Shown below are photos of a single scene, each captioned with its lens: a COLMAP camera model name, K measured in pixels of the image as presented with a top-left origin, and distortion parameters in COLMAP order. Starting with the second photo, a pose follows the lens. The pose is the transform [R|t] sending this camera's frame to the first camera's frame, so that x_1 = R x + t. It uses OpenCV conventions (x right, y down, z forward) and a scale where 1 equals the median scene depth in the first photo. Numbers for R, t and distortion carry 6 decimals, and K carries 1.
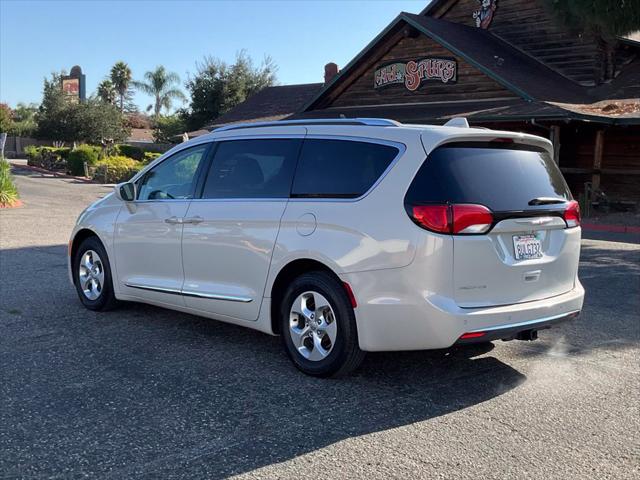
lens RADIAL K [[824.5, 0, 314.3], [0, 824.5, 242.3], [0, 0, 1]] dist [0.089005, 0.000000]
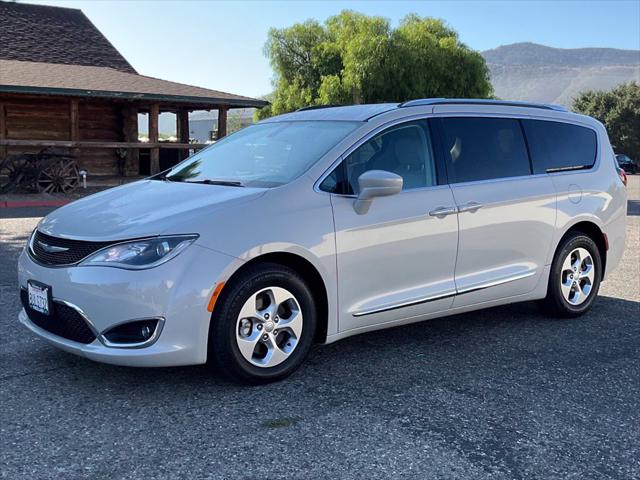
lens RADIAL K [[825.0, 0, 319.8], [0, 825.0, 237.5], [0, 0, 1]] dist [0.092607, 0.000000]
pose [[0.046411, -0.134079, 0.989883, -0.972714], [0.081337, 0.988168, 0.130033, -0.115180], [-0.995605, 0.074479, 0.056767, 1.041284]]
